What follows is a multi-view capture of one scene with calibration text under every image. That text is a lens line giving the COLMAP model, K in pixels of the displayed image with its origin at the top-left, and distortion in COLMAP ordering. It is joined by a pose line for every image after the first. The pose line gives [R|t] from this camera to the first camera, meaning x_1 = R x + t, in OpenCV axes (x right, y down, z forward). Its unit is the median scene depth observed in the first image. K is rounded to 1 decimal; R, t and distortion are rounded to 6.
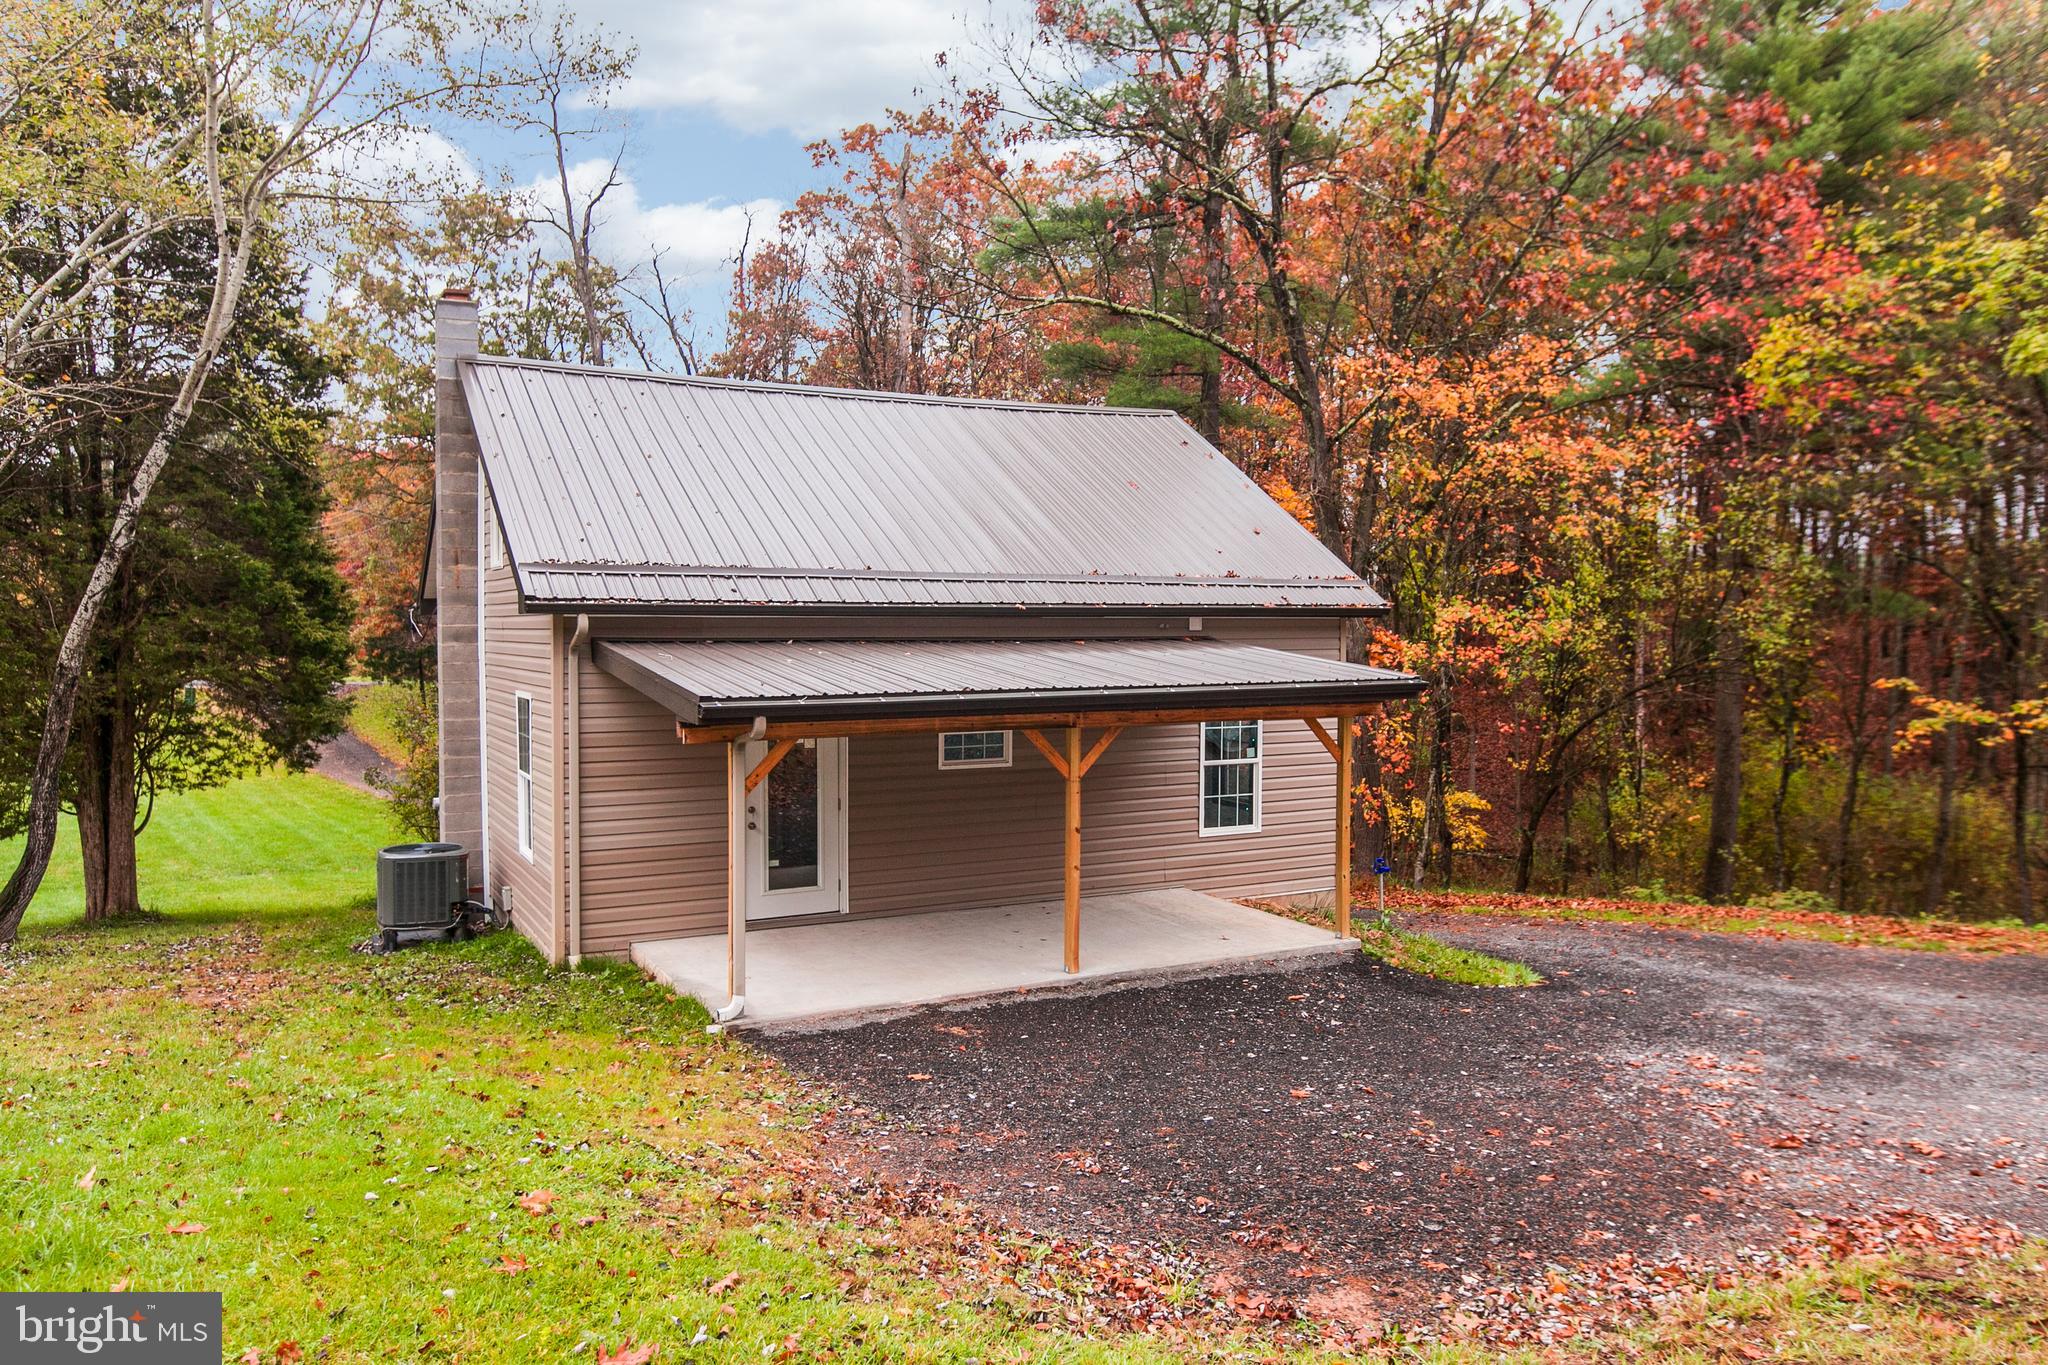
lens RADIAL K [[1452.6, 0, 1034.3], [0, 1452.6, 681.7], [0, 0, 1]] dist [0.002453, 0.001392]
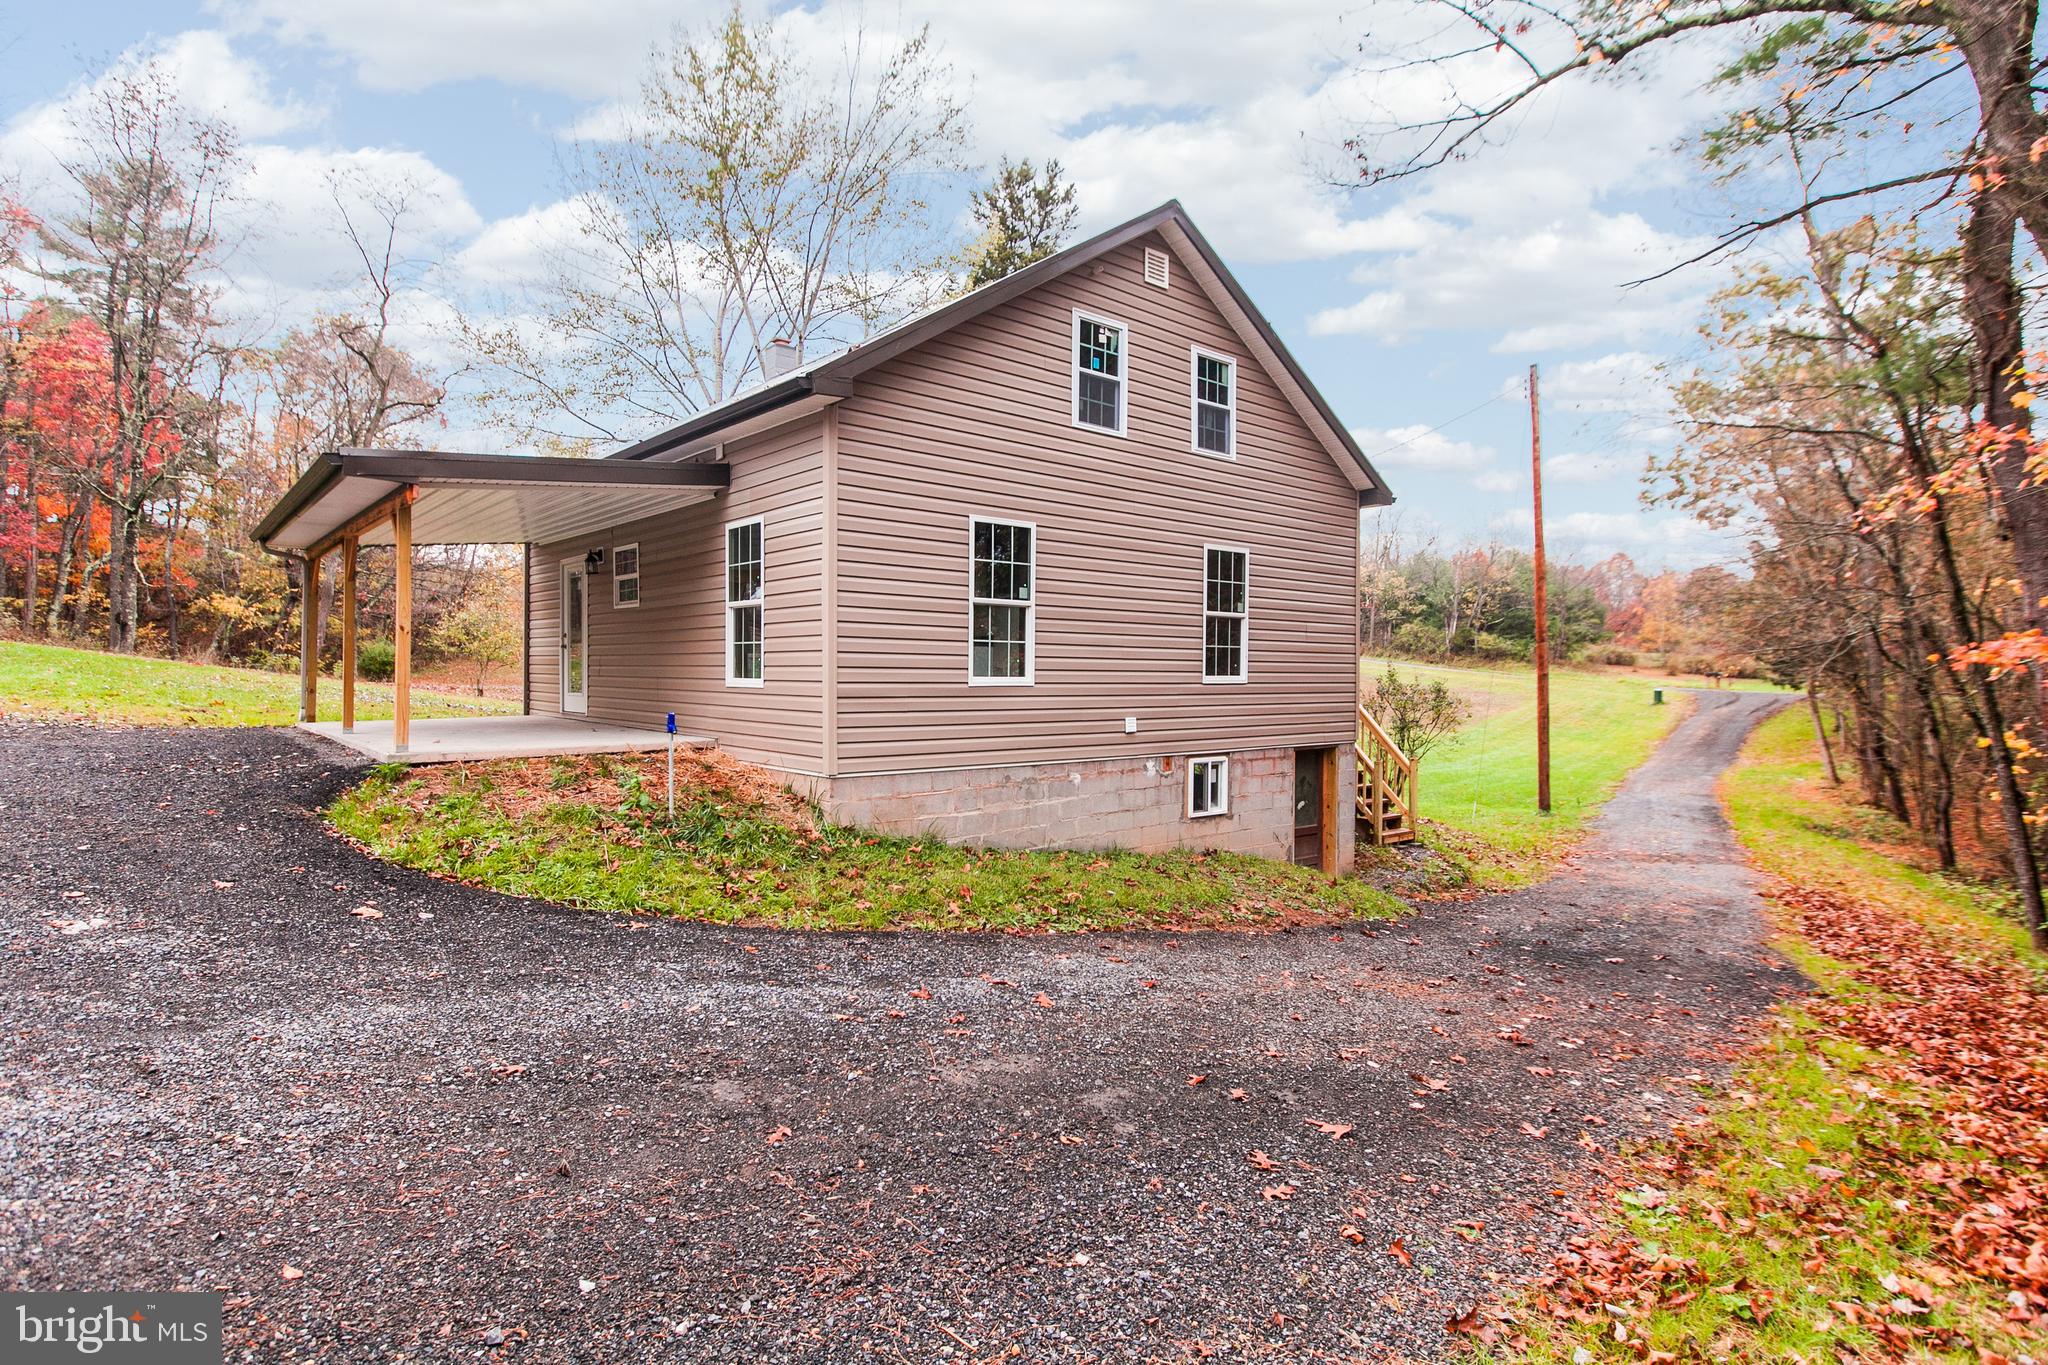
lens RADIAL K [[1033.4, 0, 1023.4], [0, 1033.4, 677.7], [0, 0, 1]] dist [0.002006, 0.000374]
pose [[0.224596, 0.009274, -0.974408, 0.888121], [-0.050280, 0.998733, -0.002084, 0.106268], [0.973154, 0.049461, 0.224778, 1.175971]]
